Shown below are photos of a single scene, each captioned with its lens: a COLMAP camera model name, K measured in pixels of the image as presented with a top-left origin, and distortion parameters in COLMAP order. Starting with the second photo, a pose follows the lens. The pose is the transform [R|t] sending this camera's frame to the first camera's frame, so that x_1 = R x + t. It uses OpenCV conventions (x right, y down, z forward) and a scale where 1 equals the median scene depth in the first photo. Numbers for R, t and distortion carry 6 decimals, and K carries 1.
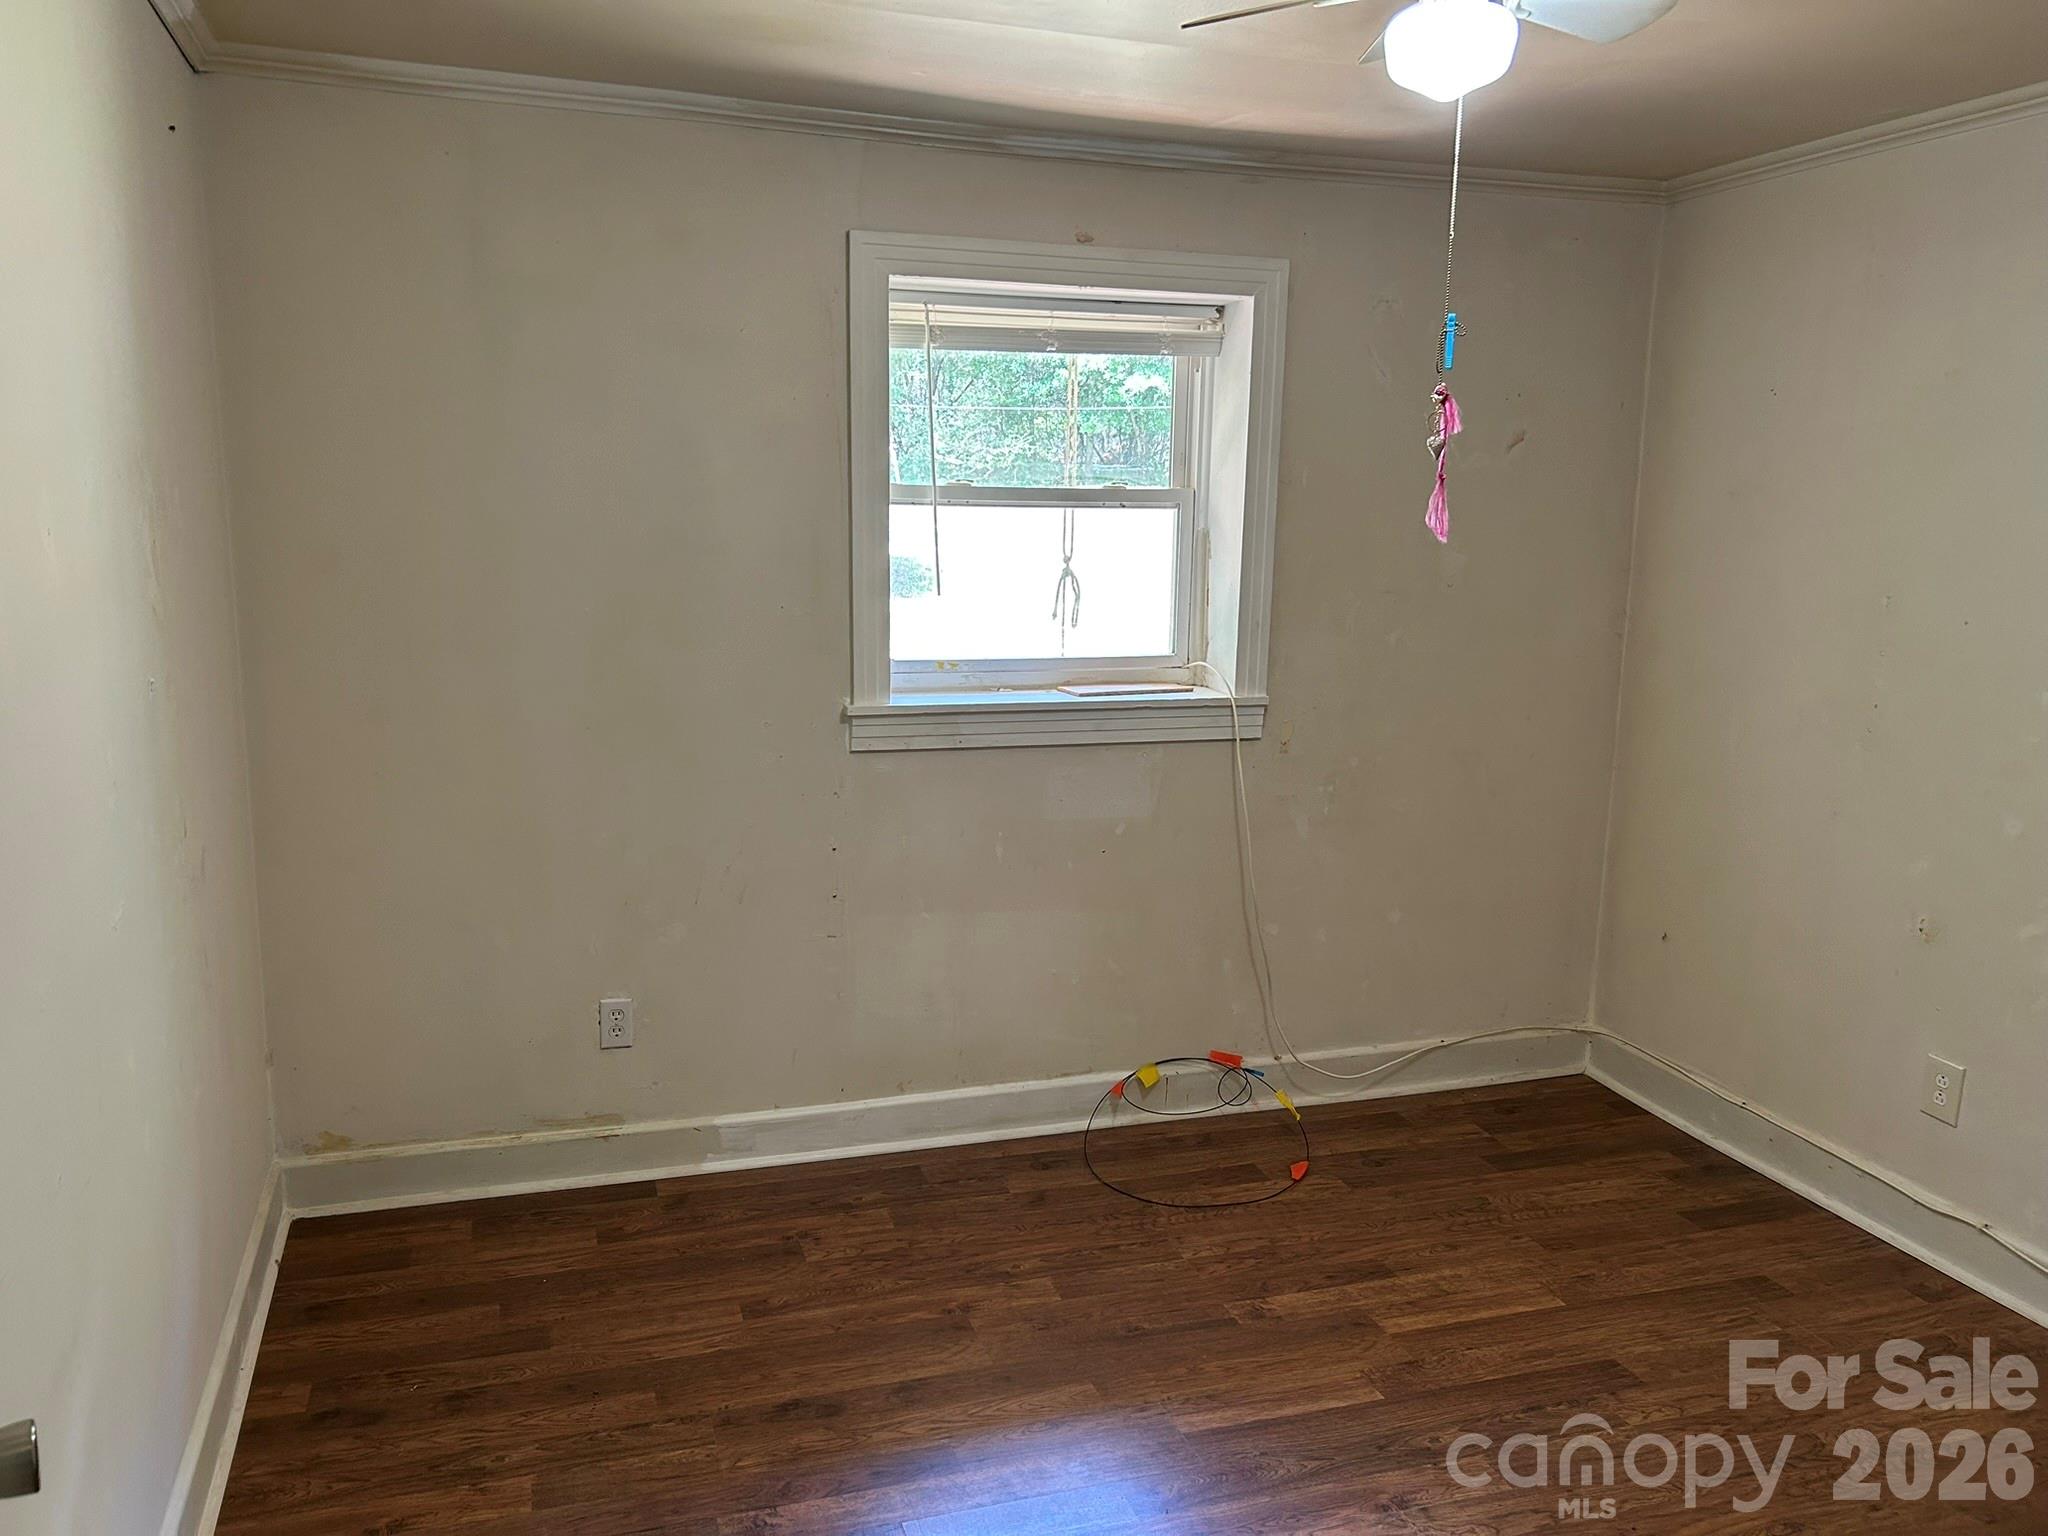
lens RADIAL K [[1553.7, 0, 1019.0], [0, 1553.7, 773.4], [0, 0, 1]] dist [0.032099, -0.007688]
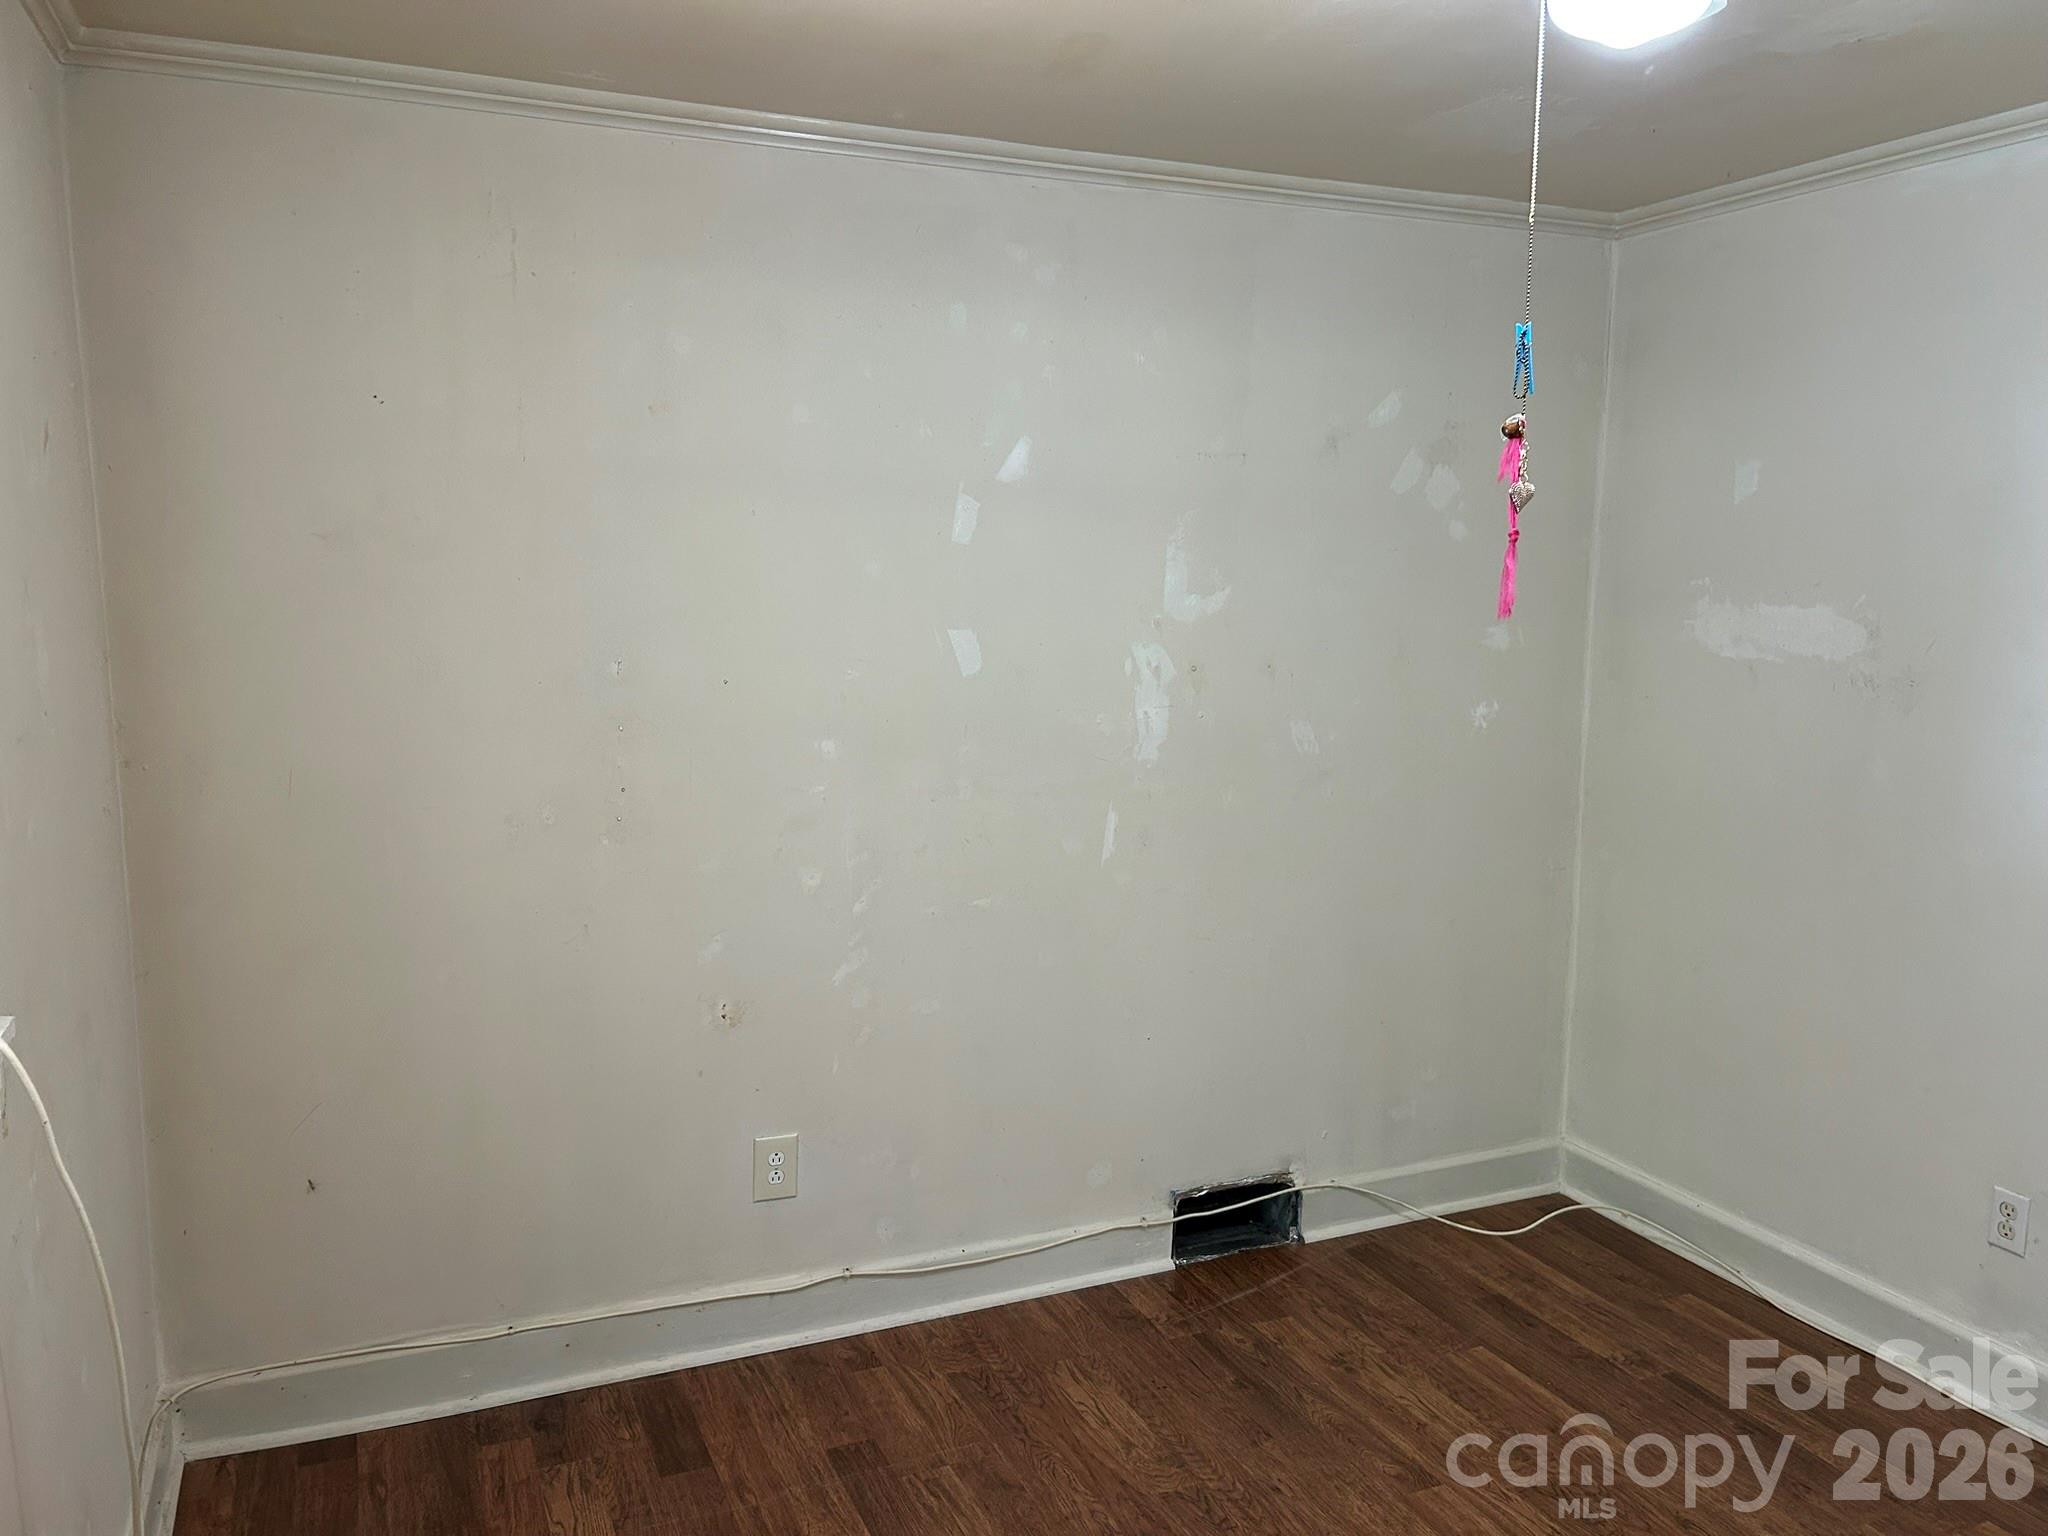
lens RADIAL K [[1553.7, 0, 1019.0], [0, 1553.7, 773.4], [0, 0, 1]] dist [0.032099, -0.007688]
pose [[-0.071567, -0.161546, 0.984267, -0.307101], [0.170617, 0.970270, 0.171655, -0.164033], [-0.982735, 0.180217, -0.041877, 0.841205]]
